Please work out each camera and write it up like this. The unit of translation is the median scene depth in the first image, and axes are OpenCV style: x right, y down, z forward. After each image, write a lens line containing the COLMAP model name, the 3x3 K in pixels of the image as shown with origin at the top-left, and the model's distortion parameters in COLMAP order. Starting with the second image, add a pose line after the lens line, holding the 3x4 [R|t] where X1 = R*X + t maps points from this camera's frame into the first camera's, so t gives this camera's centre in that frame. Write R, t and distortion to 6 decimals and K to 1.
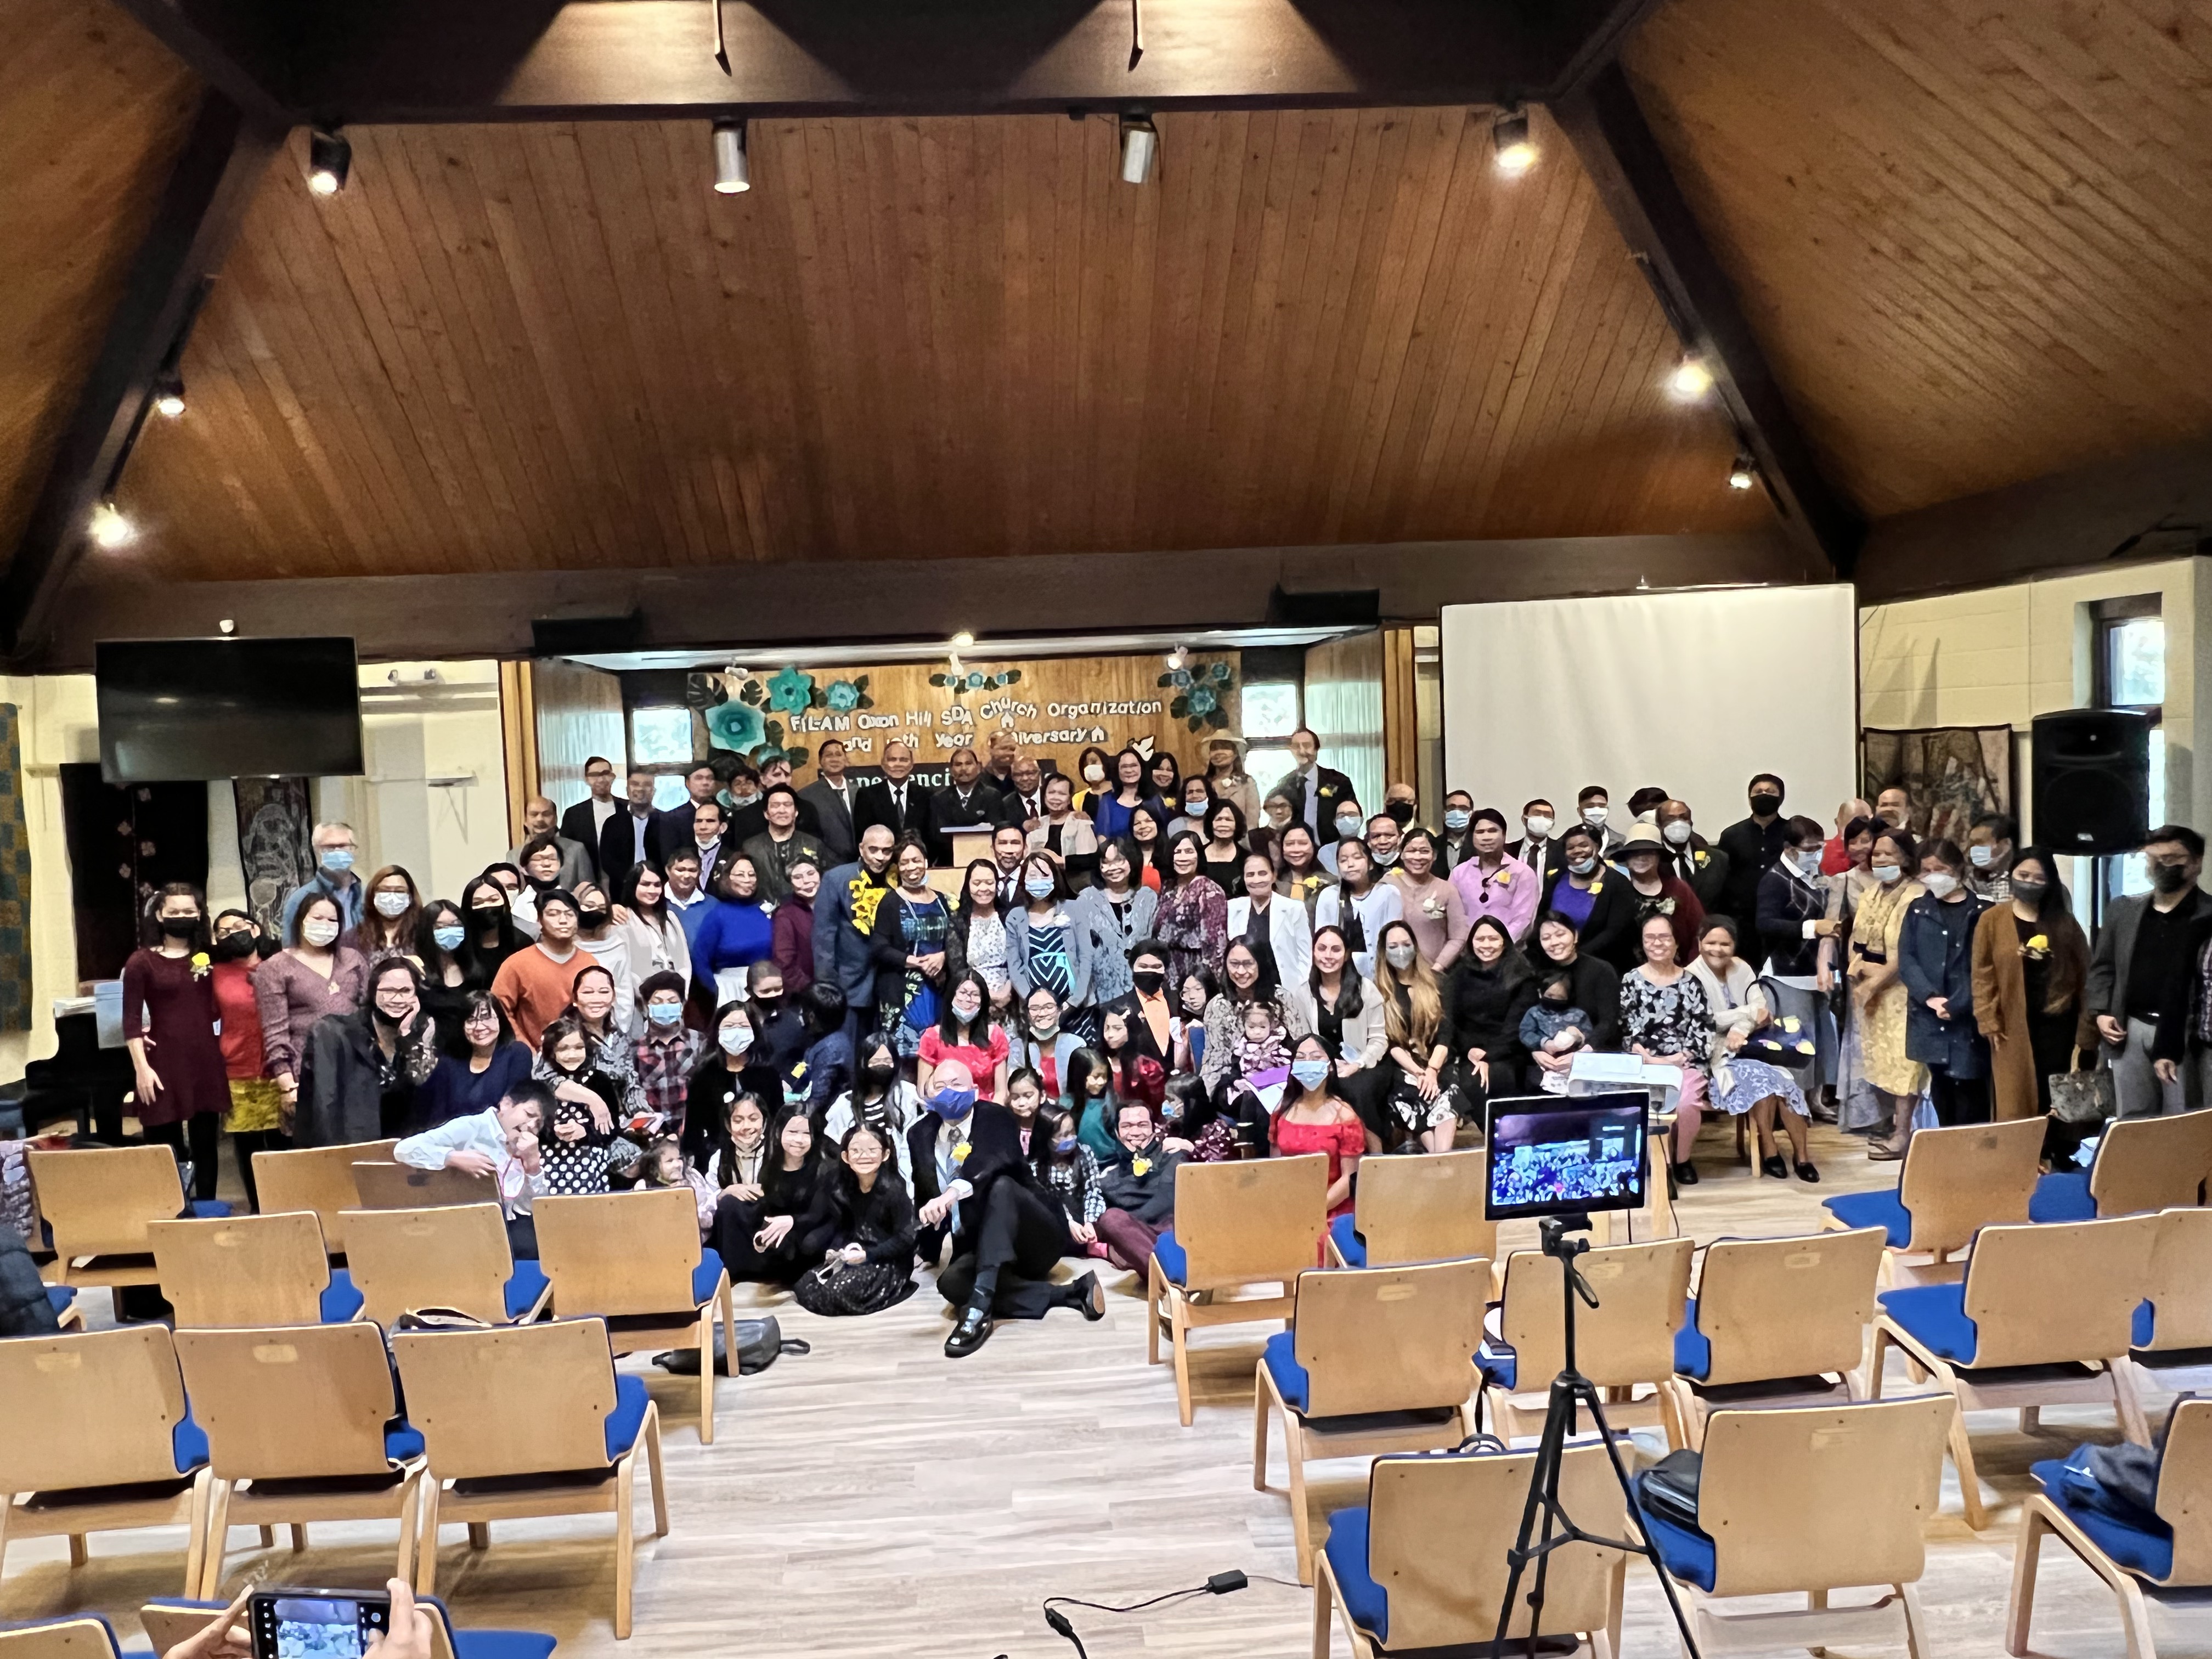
lens RADIAL K [[1537.6, 0, 1086.4], [0, 1537.6, 835.0], [0, 0, 1]] dist [-0.001351, -0.002296]
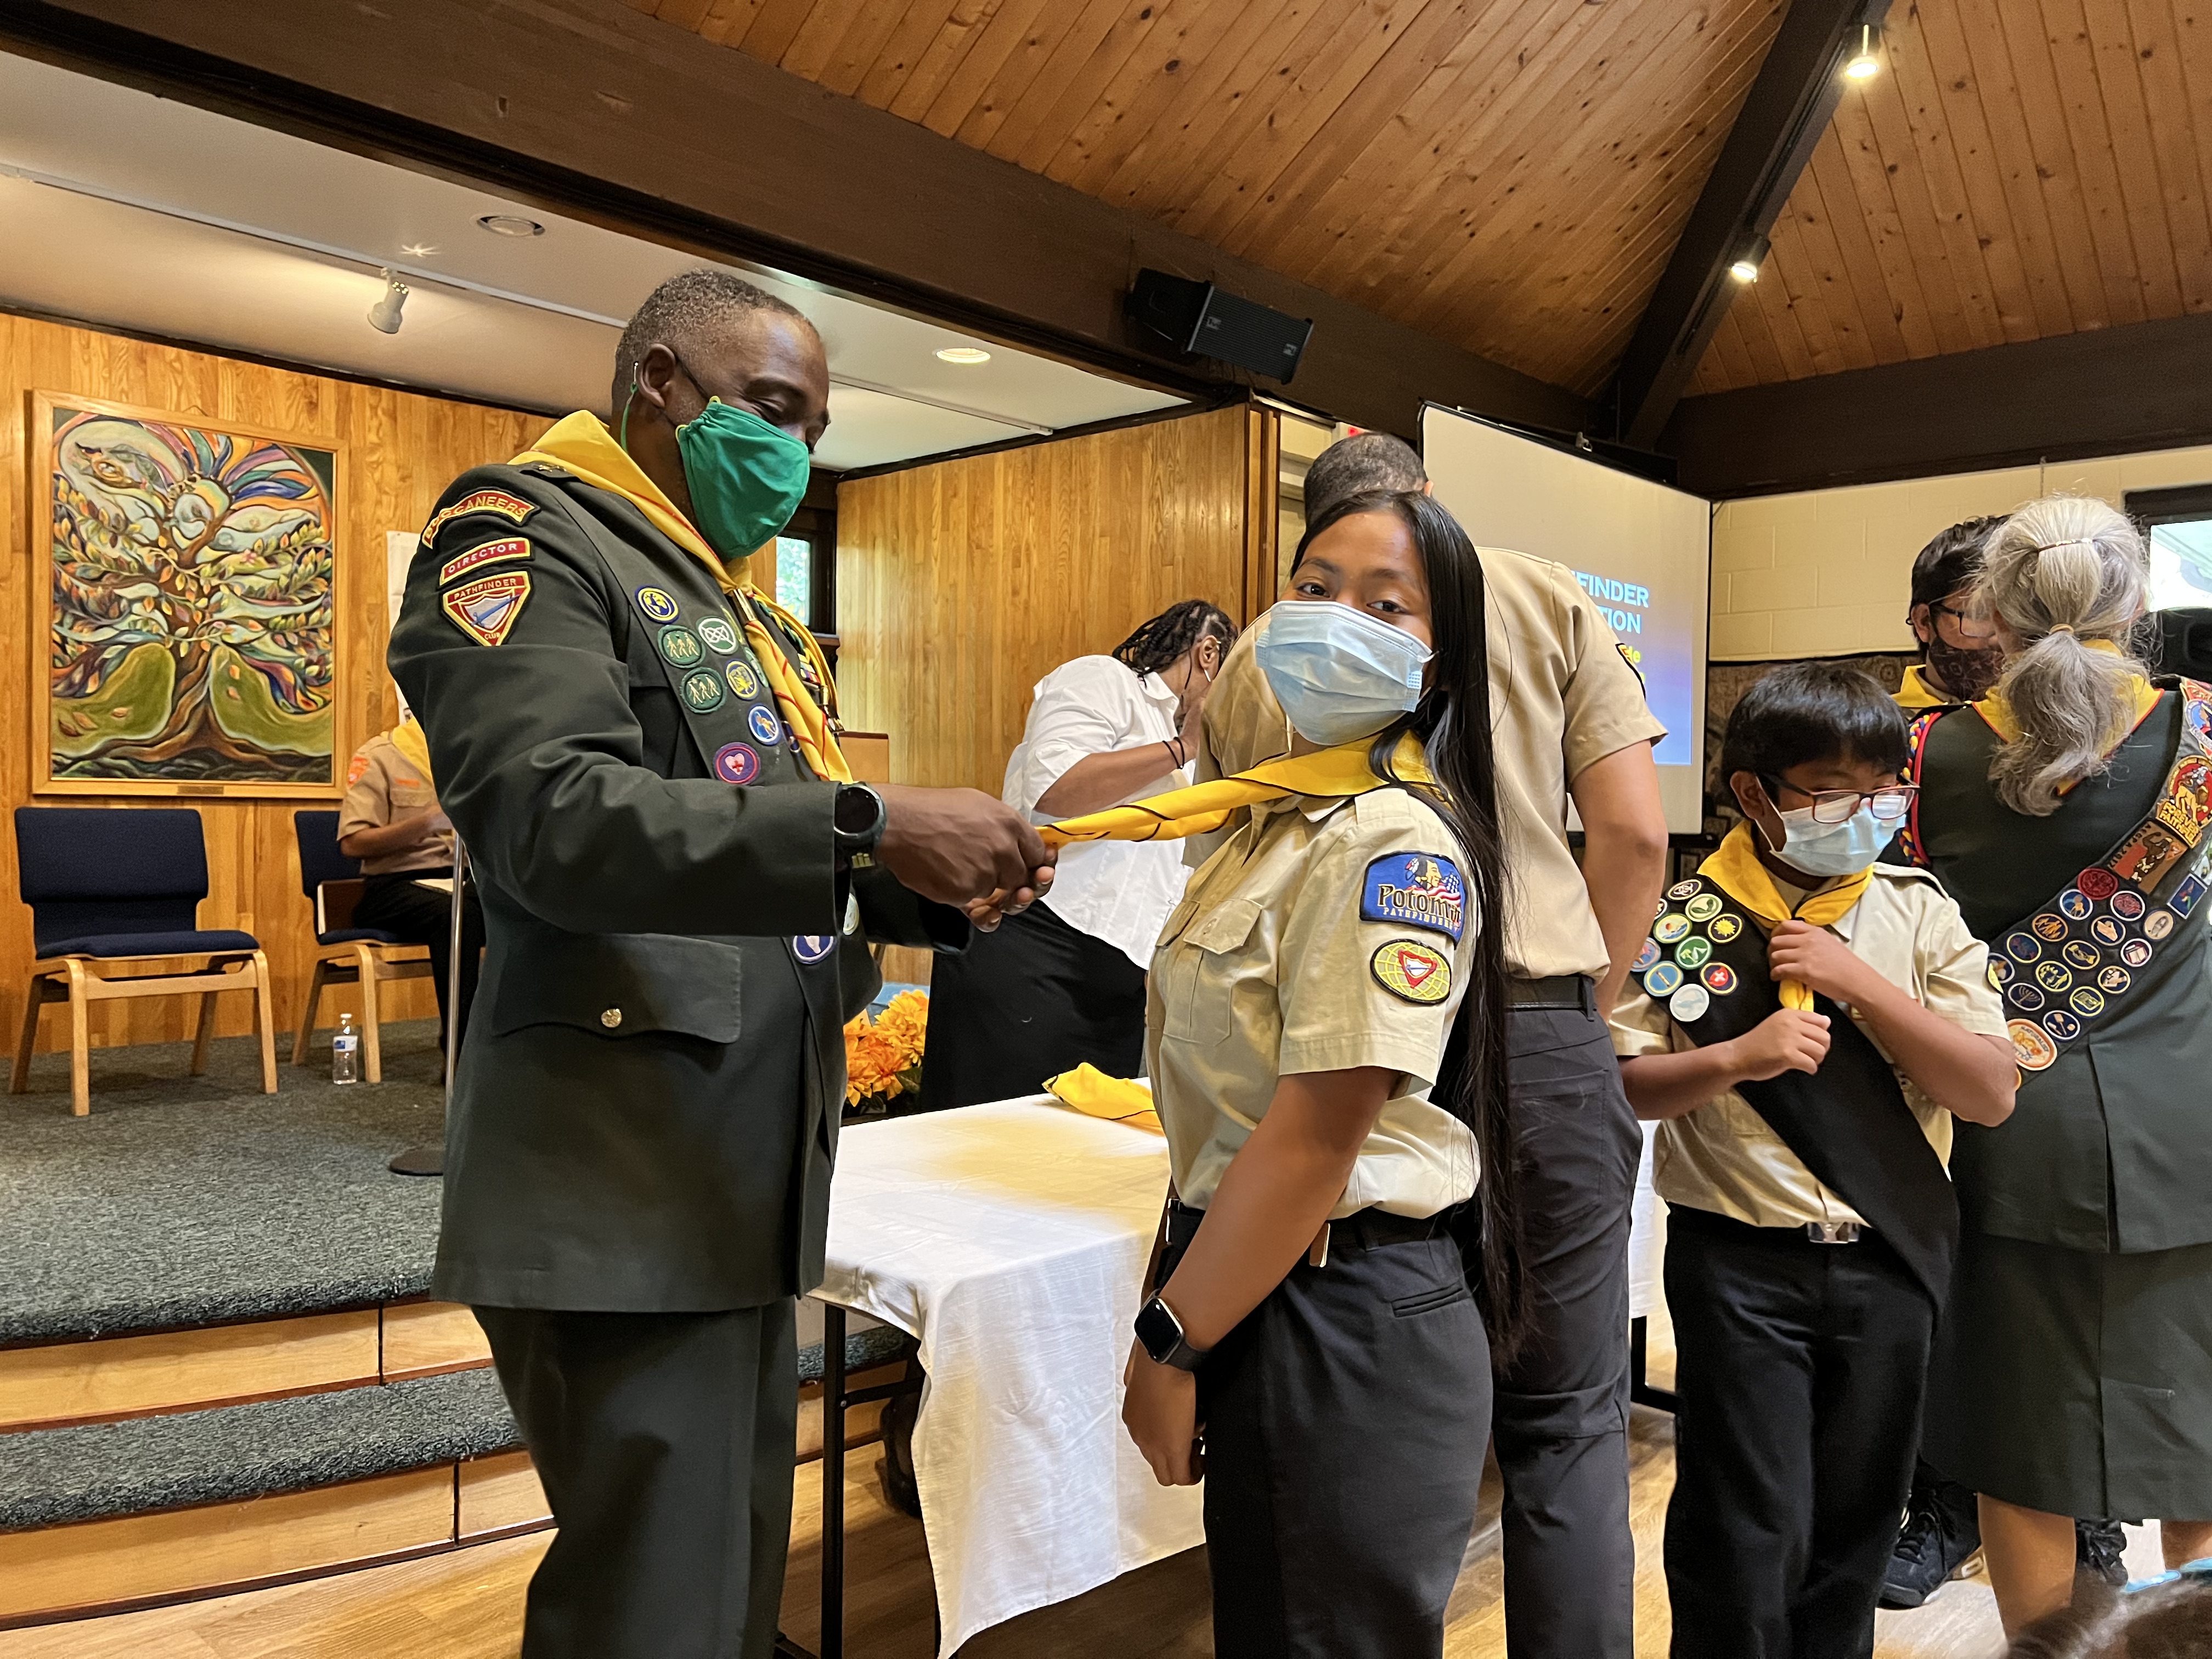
lens RADIAL K [[1661.5, 0, 1096.8], [0, 1661.5, 831.8], [0, 0, 1]] dist [0.037582, -0.045206]
pose [[0.722317, 0.039308, 0.690444, -0.324299], [-0.000247, 0.998398, -0.056581, 0.072472], [-0.691562, 0.040699, 0.721170, 0.700949]]
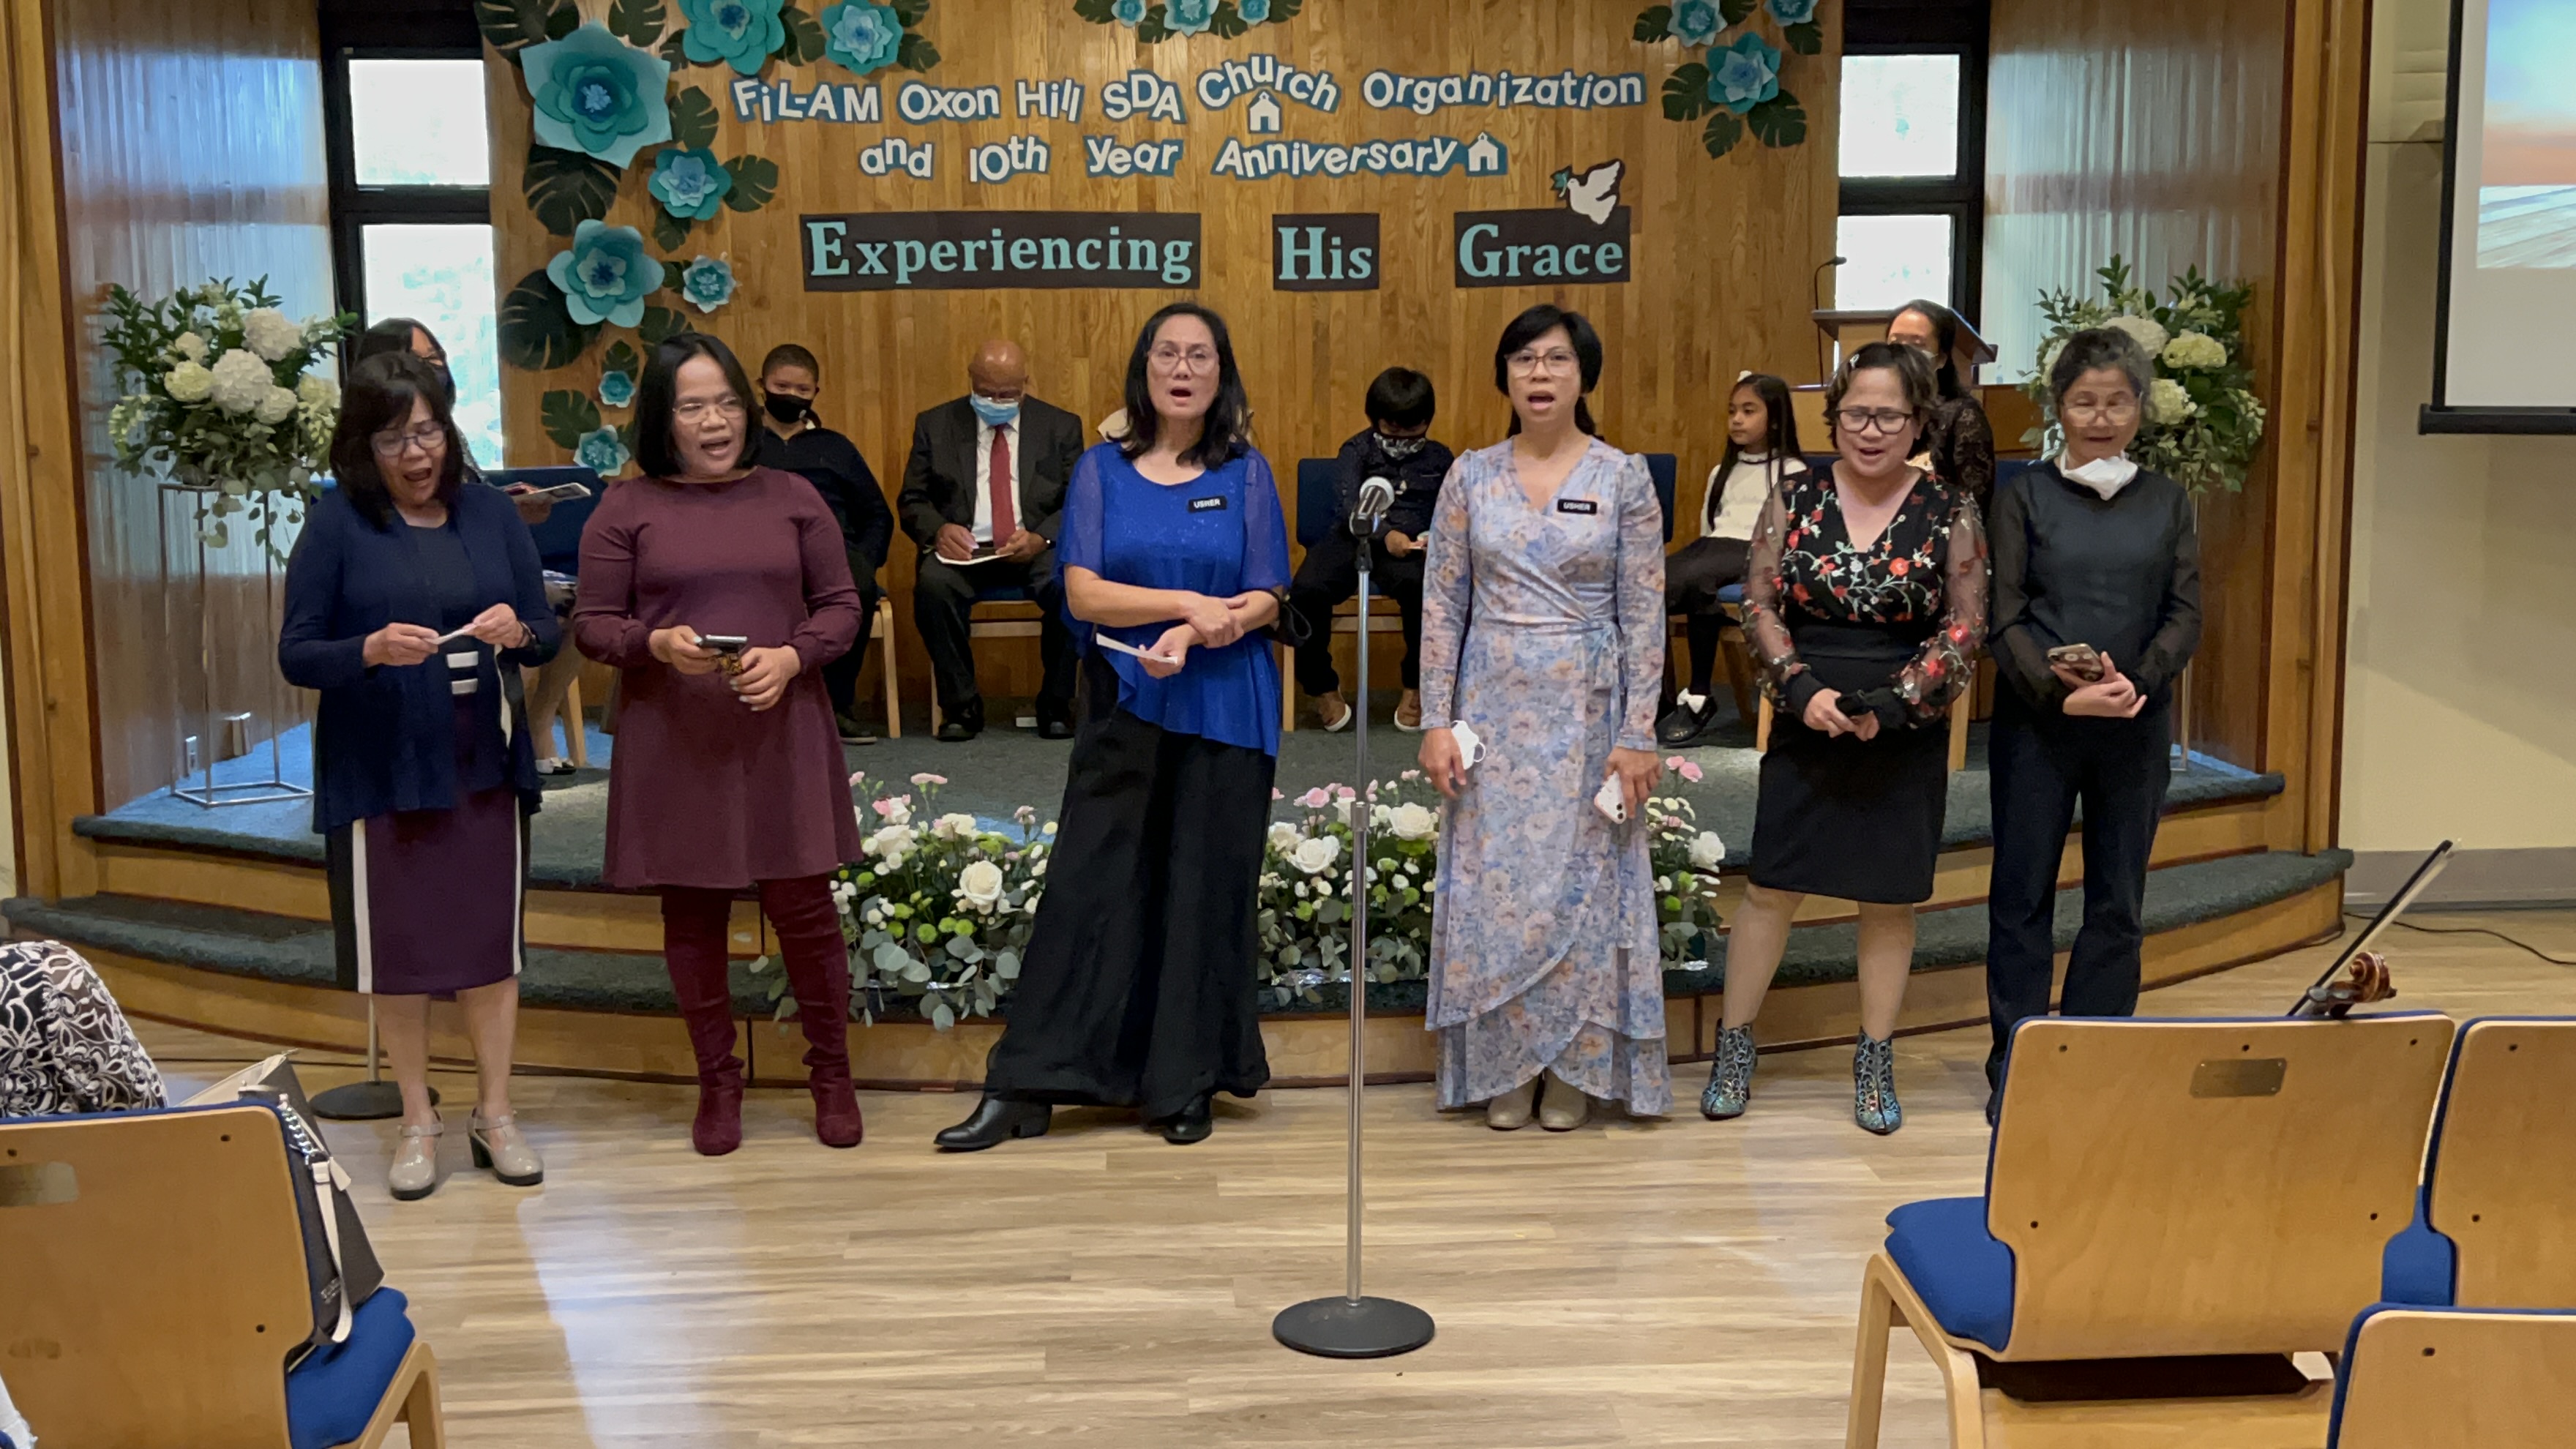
lens RADIAL K [[2841.4, 0, 1297.7], [0, 2841.4, 732.9], [0, 0, 1]] dist [0.162552, -0.463787]
pose [[0.999516, 0.030824, 0.004190, -0.058518], [-0.031042, 0.997072, 0.069891, 0.052945], [-0.002024, -0.069988, 0.997546, 0.326003]]
